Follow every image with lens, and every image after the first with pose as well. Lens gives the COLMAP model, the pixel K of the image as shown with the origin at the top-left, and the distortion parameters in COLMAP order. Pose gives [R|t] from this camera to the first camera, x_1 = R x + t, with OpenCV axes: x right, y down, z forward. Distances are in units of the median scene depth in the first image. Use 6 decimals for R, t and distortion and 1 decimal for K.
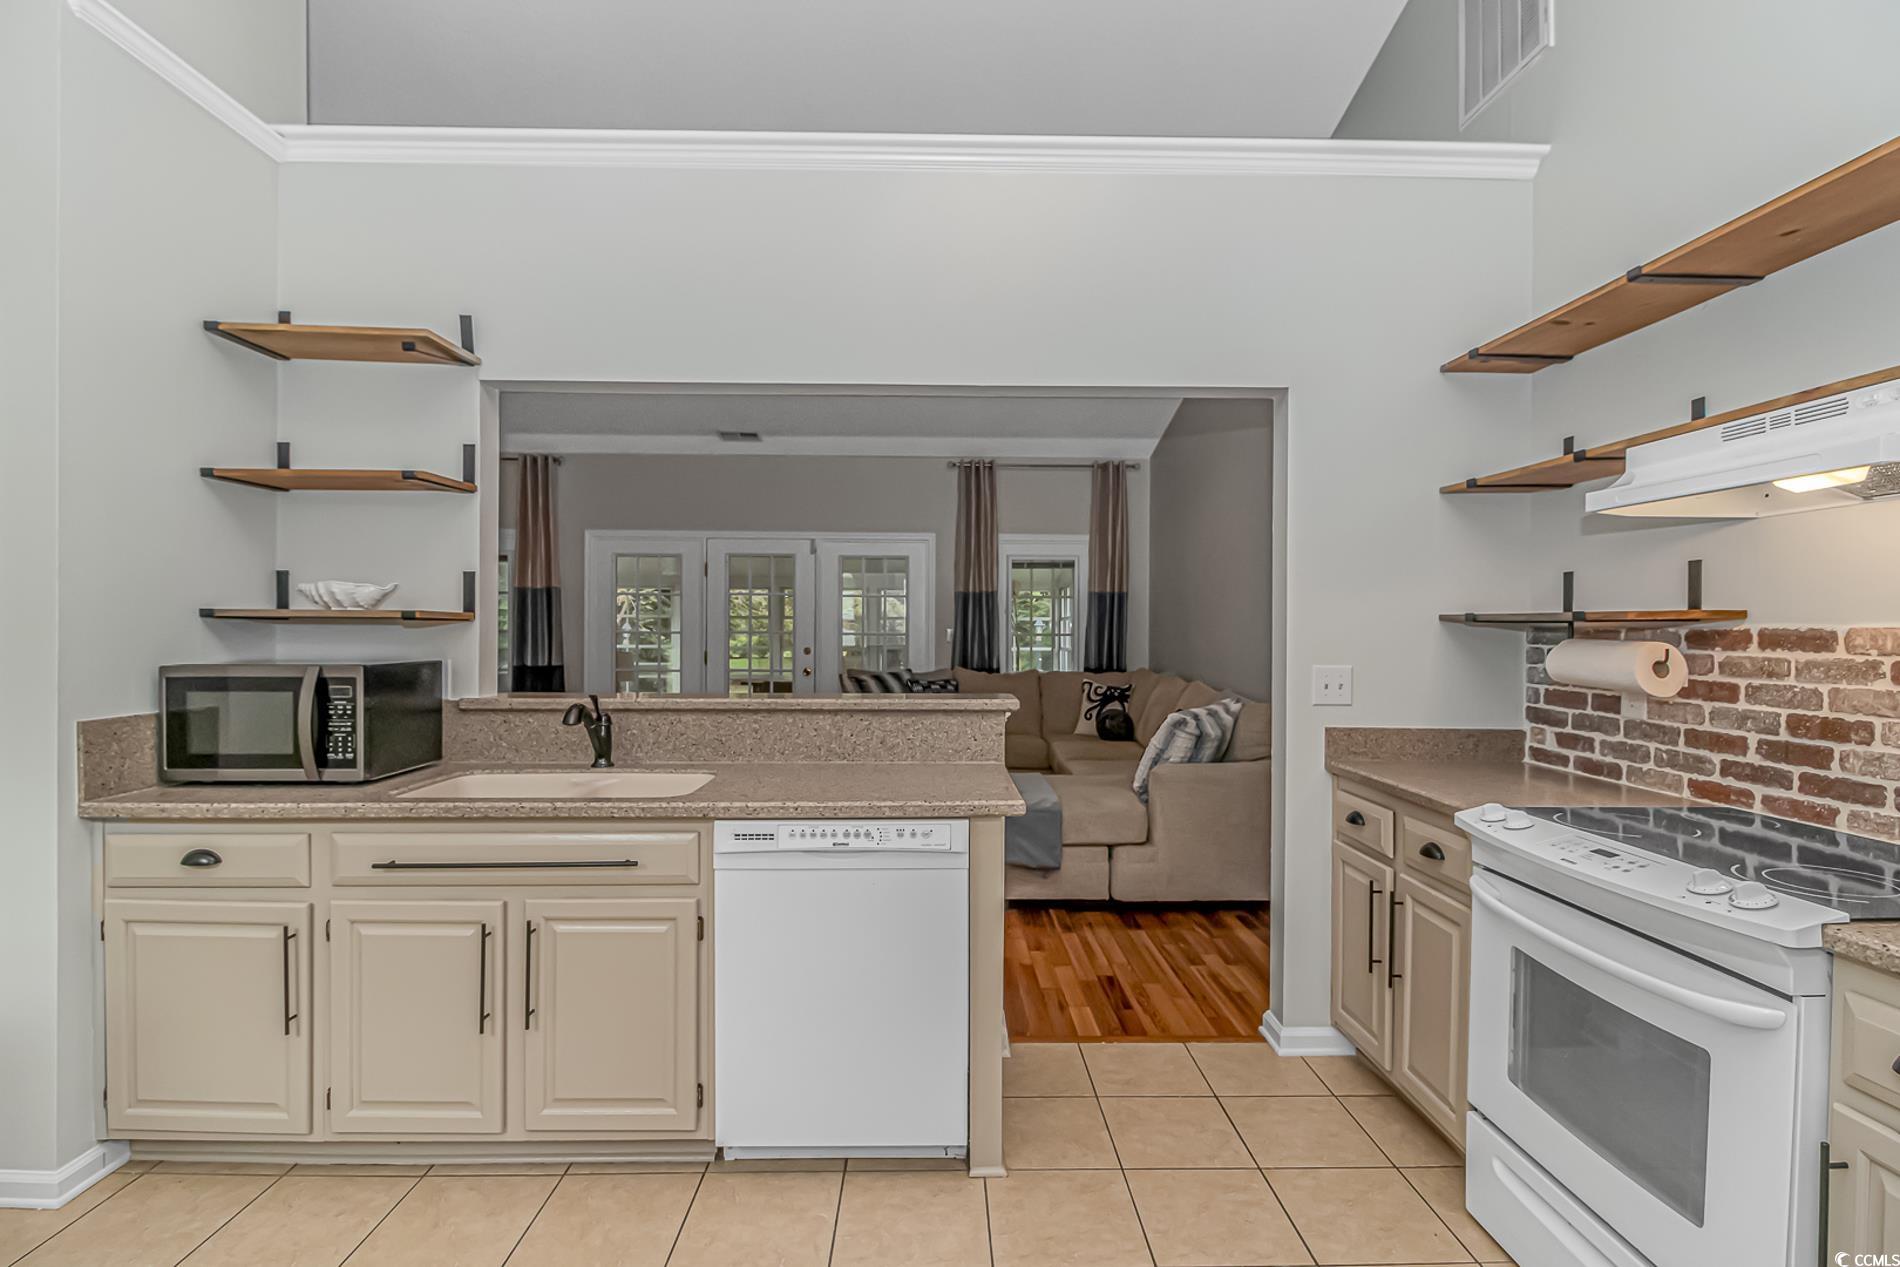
lens RADIAL K [[902.1, 0, 968.8], [0, 902.1, 629.6], [0, 0, 1]] dist [0.002865, -0.009547]
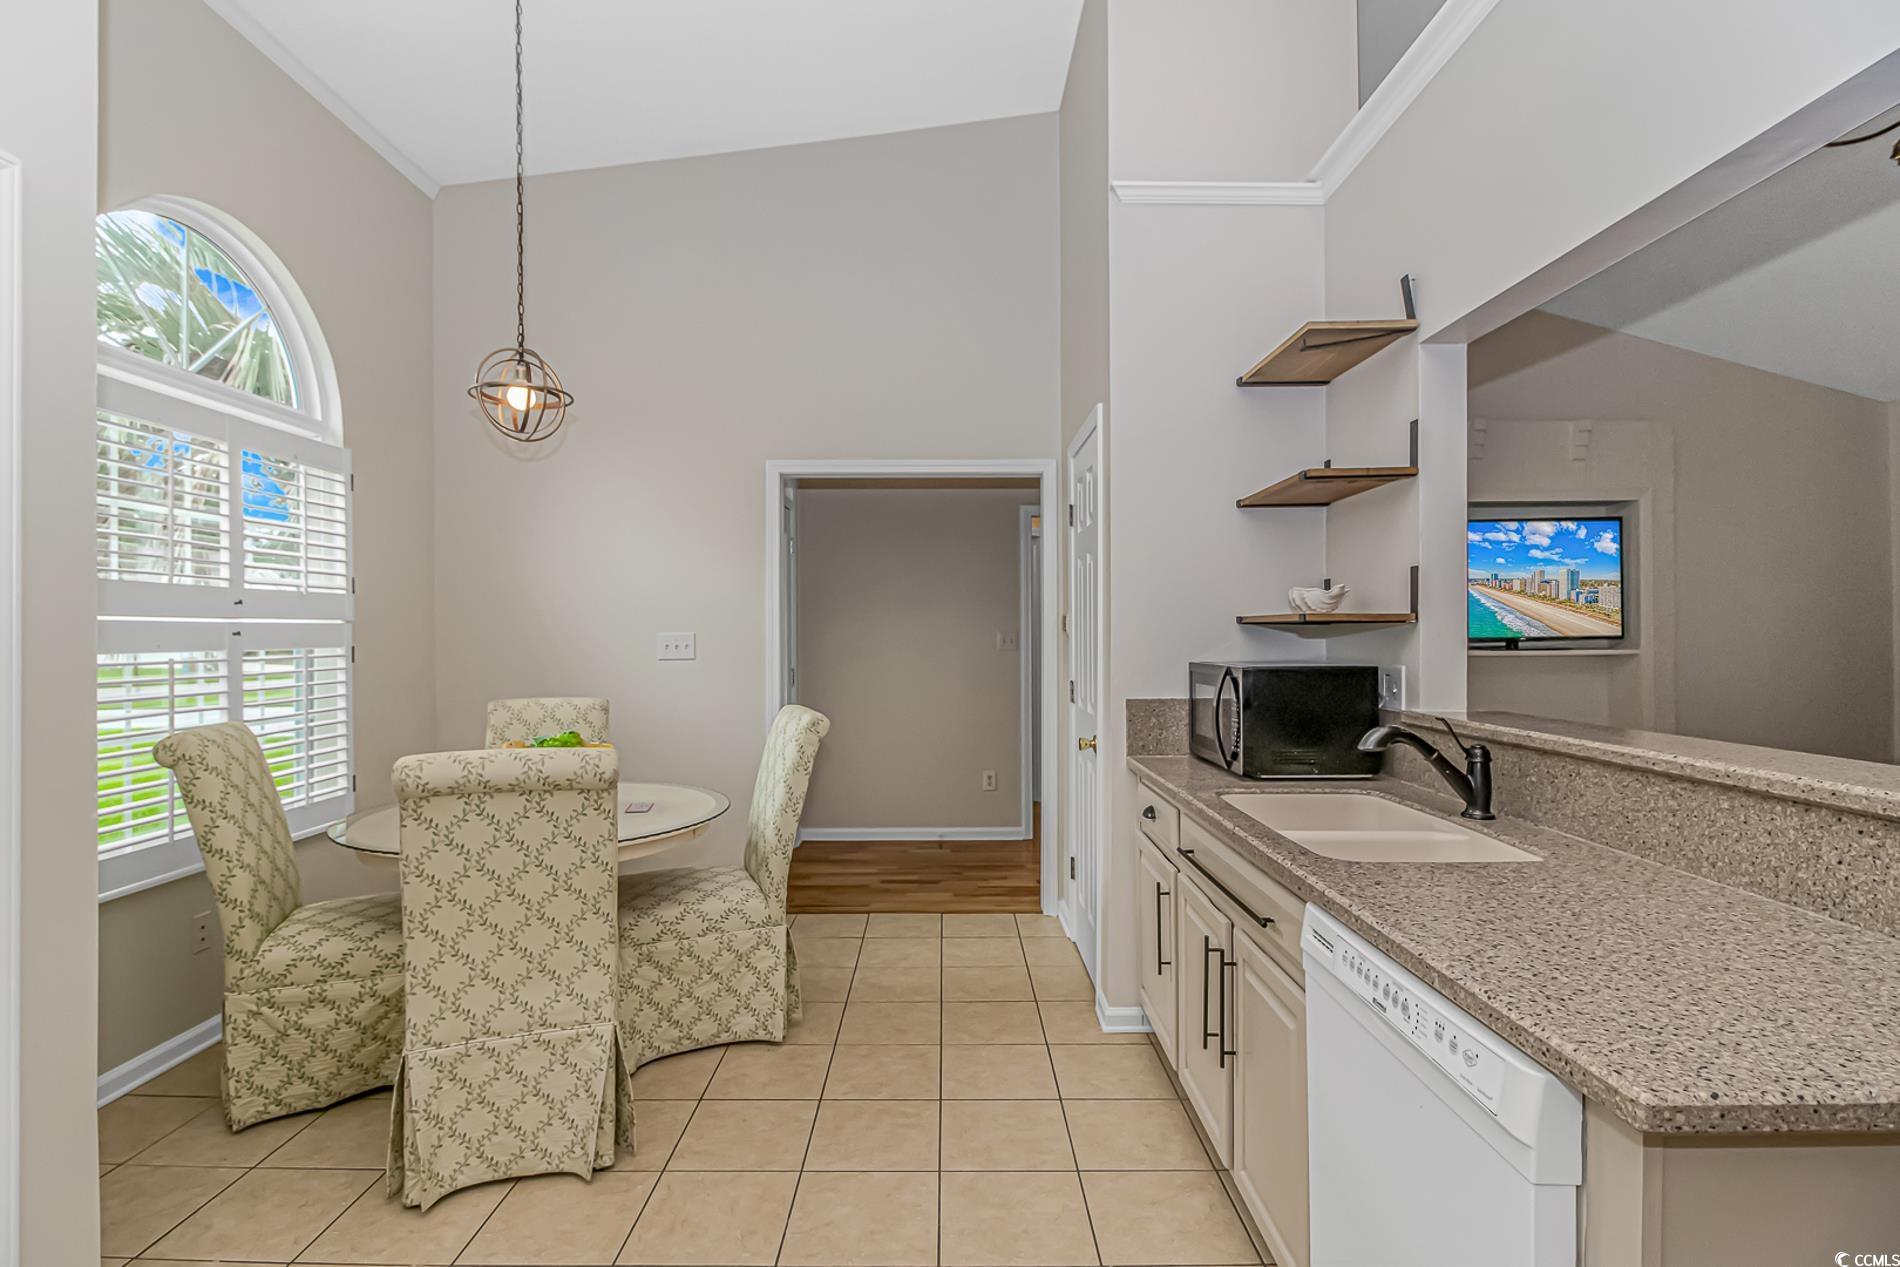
lens RADIAL K [[902.1, 0, 956.7], [0, 902.1, 648.0], [0, 0, 1]] dist [0.002865, -0.009547]
pose [[-0.003155, 0.010945, -0.999935, 0.416980], [-0.004715, 0.999929, 0.010960, 0.007955], [0.999984, 0.004749, -0.003104, 0.719919]]
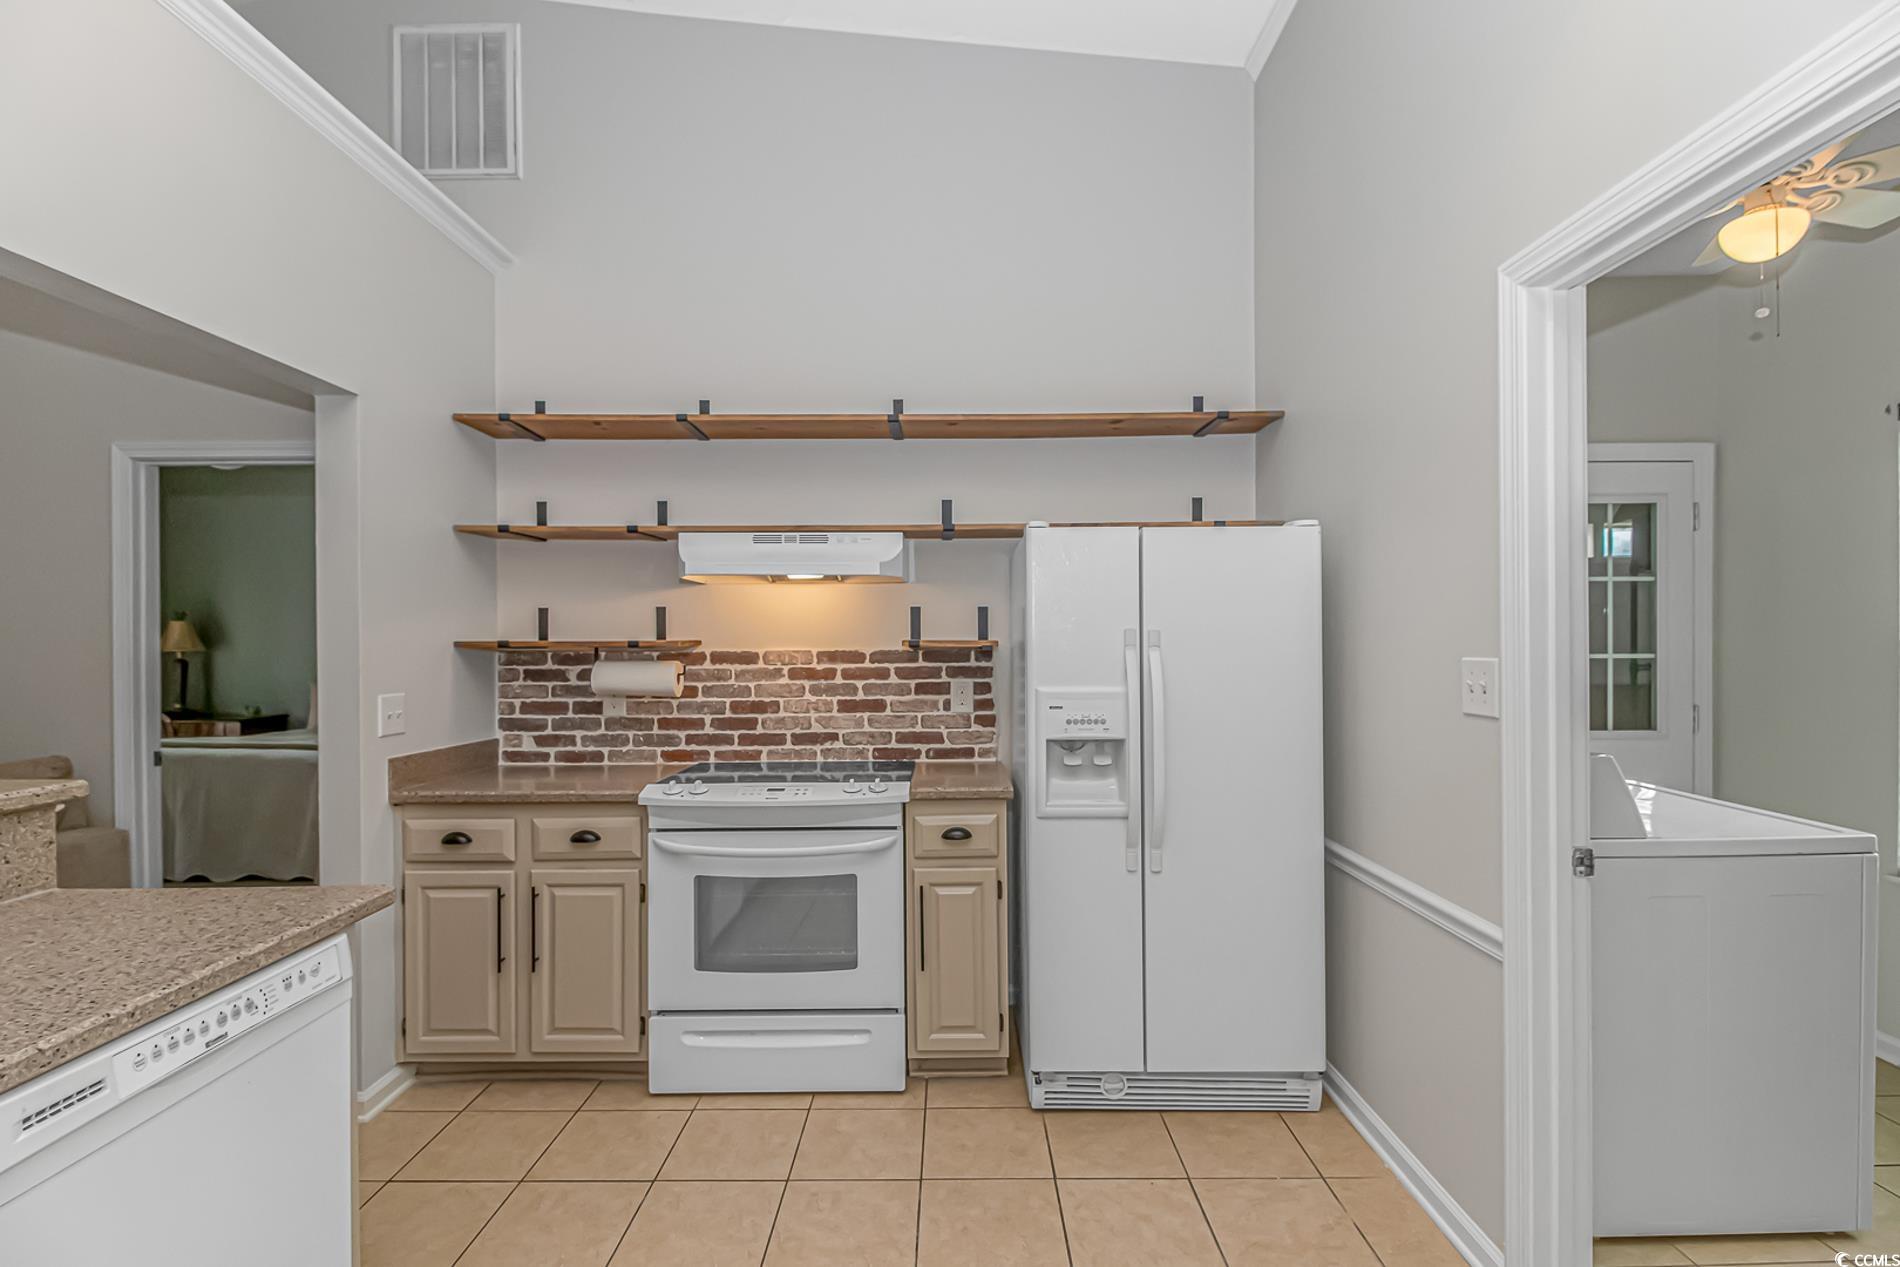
lens RADIAL K [[902.1, 0, 925.7], [0, 902.1, 638.7], [0, 0, 1]] dist [0.002865, -0.009547]
pose [[0.027596, -0.000523, 0.999619, -0.703058], [0.008342, 0.999965, 0.000293, -0.019725], [-0.999584, 0.008331, 0.027599, 0.509415]]
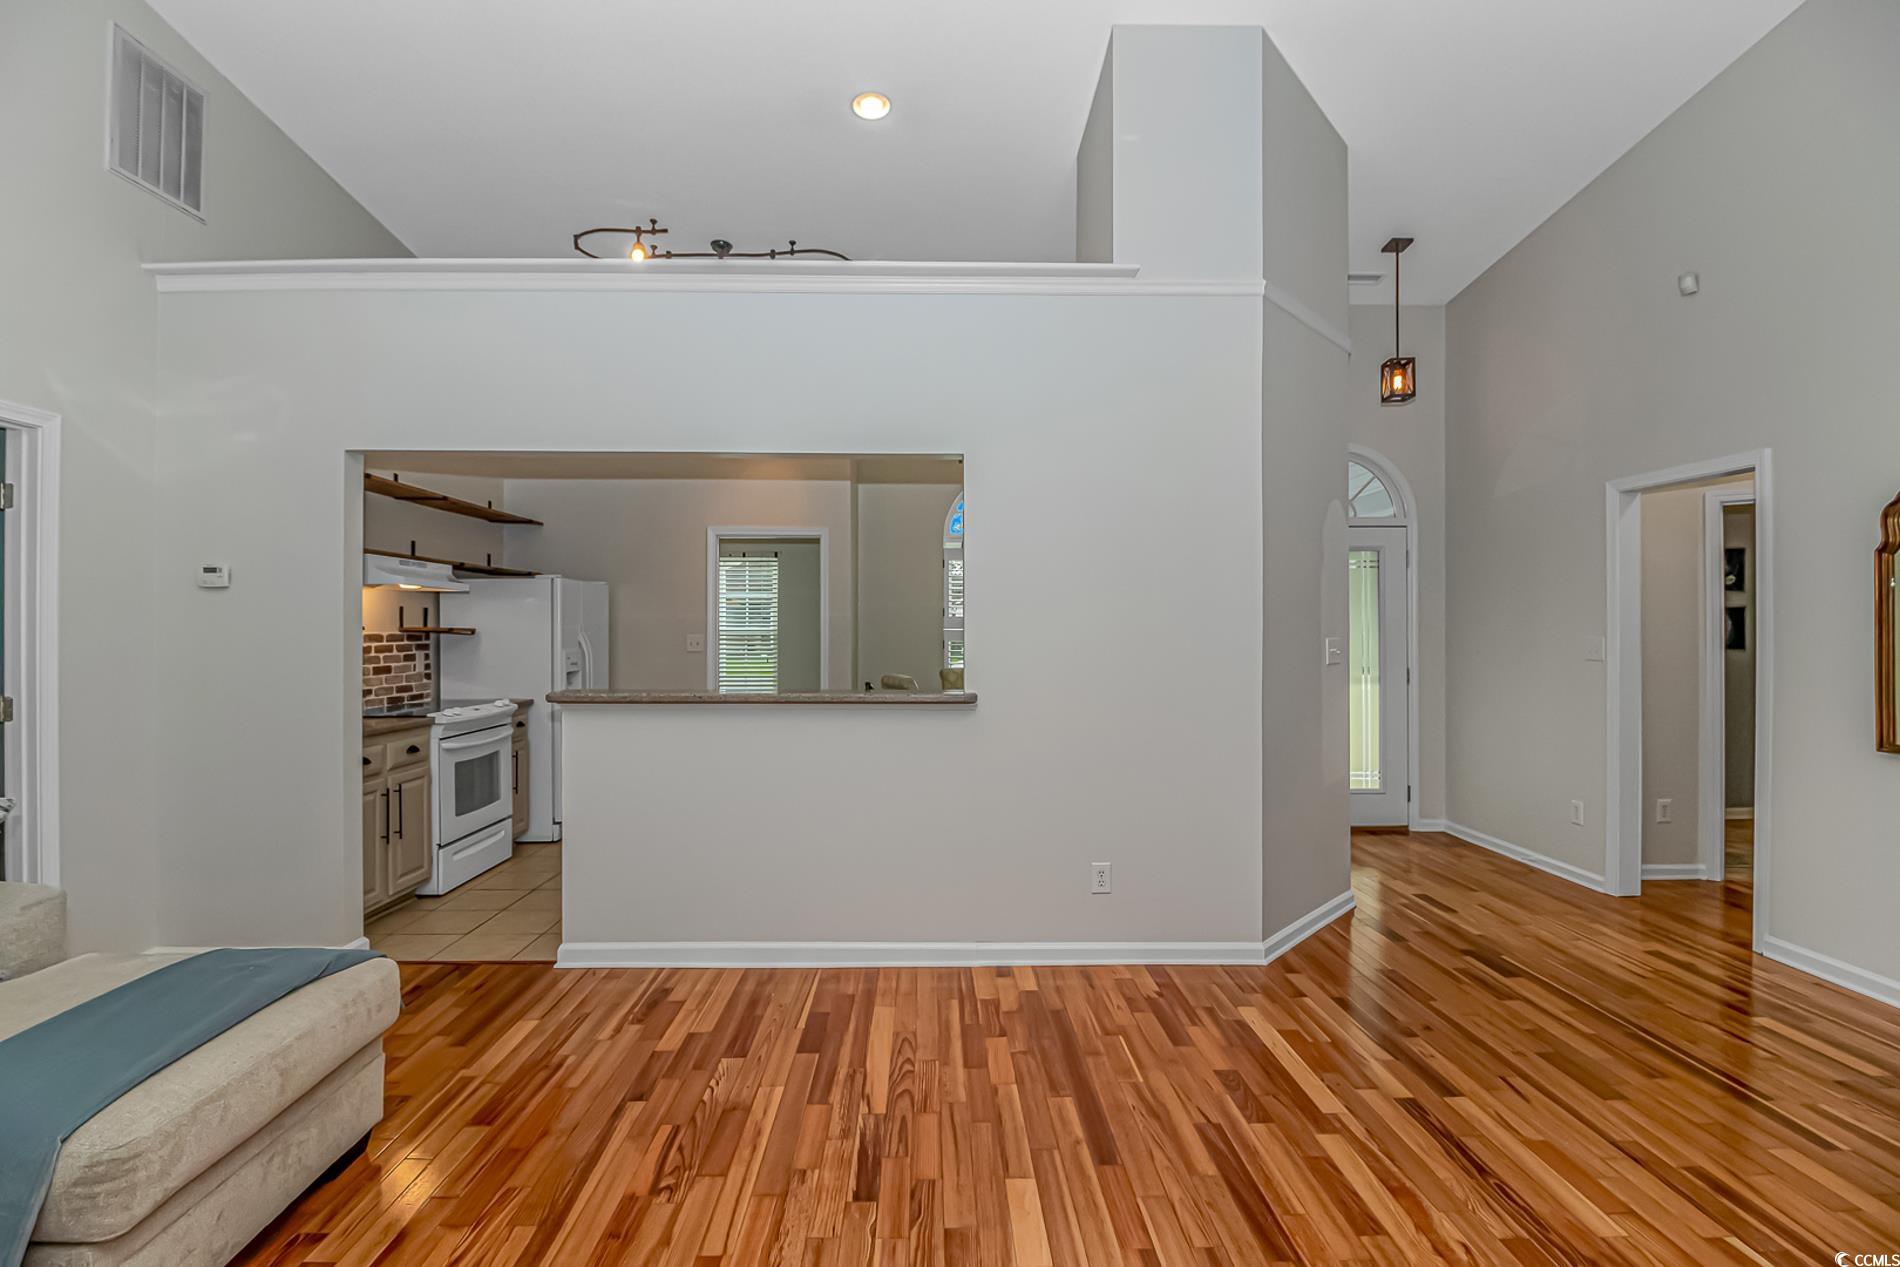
lens RADIAL K [[902.1, 0, 943.9], [0, 902.1, 621.8], [0, 0, 1]] dist [0.002865, -0.009547]
pose [[-0.999832, -0.005309, 0.017550, -0.673482], [-0.005427, 0.999963, -0.006665, -0.023934], [-0.017514, -0.006760, -0.999824, 2.942832]]
